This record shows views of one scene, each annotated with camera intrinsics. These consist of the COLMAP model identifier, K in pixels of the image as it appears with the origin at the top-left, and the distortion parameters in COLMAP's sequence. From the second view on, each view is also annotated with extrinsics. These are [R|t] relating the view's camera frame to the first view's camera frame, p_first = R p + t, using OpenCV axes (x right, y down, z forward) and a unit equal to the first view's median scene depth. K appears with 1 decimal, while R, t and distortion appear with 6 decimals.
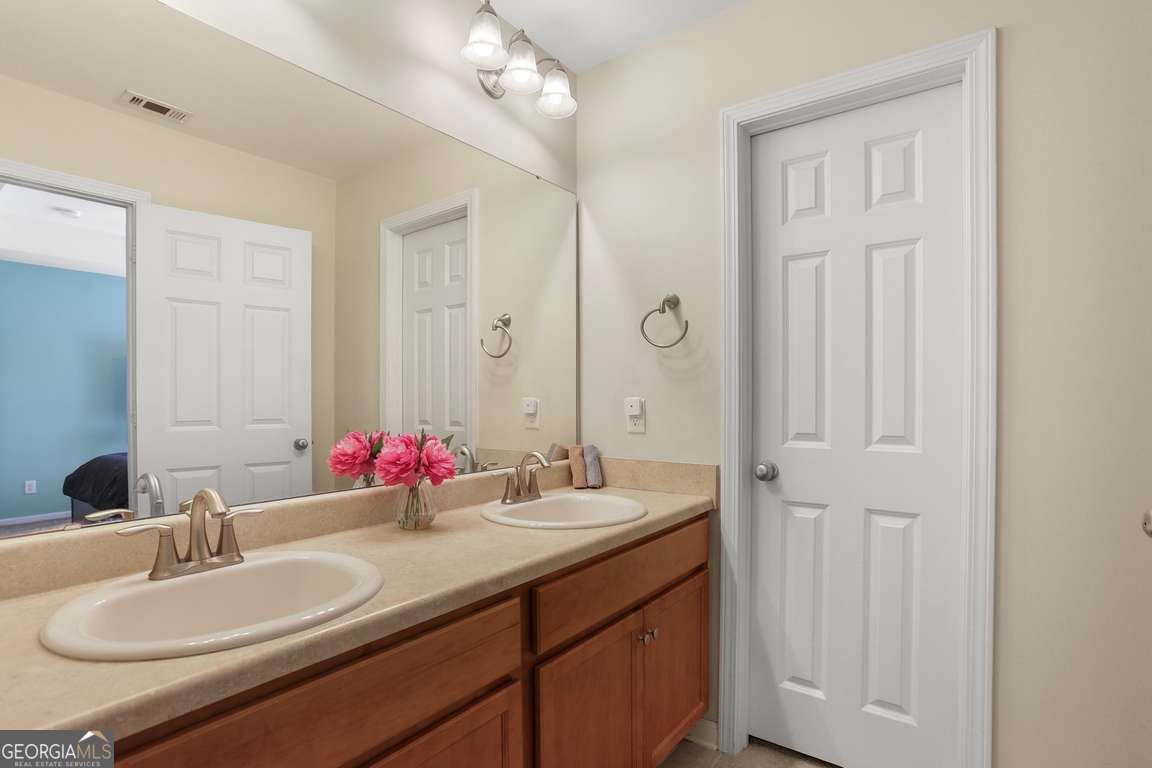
lens RADIAL K [[563.1, 0, 571.6], [0, 563.1, 395.0], [0, 0, 1]] dist [-0.076096, 0.042154]
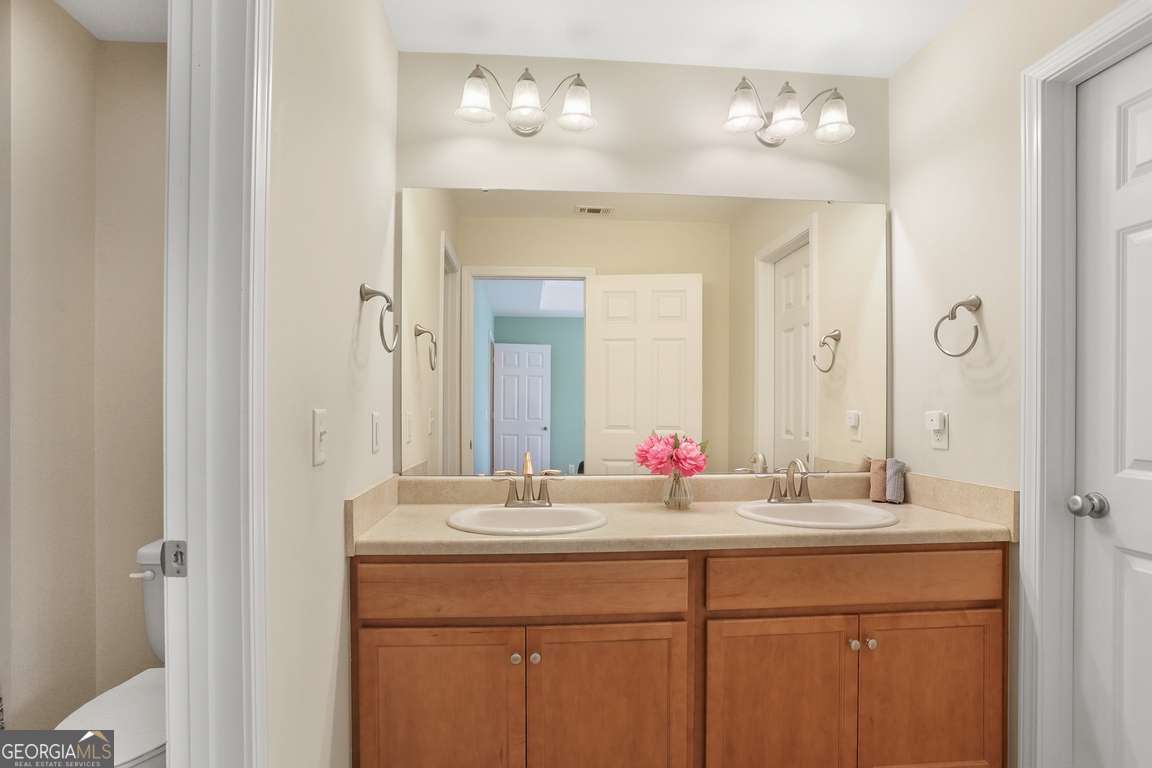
lens RADIAL K [[563.1, 0, 571.6], [0, 563.1, 395.0], [0, 0, 1]] dist [-0.076096, 0.042154]
pose [[0.672331, -0.013243, -0.740132, 0.420982], [-0.001147, 0.999820, -0.018931, -0.004496], [0.740250, 0.013576, 0.672195, -0.068250]]
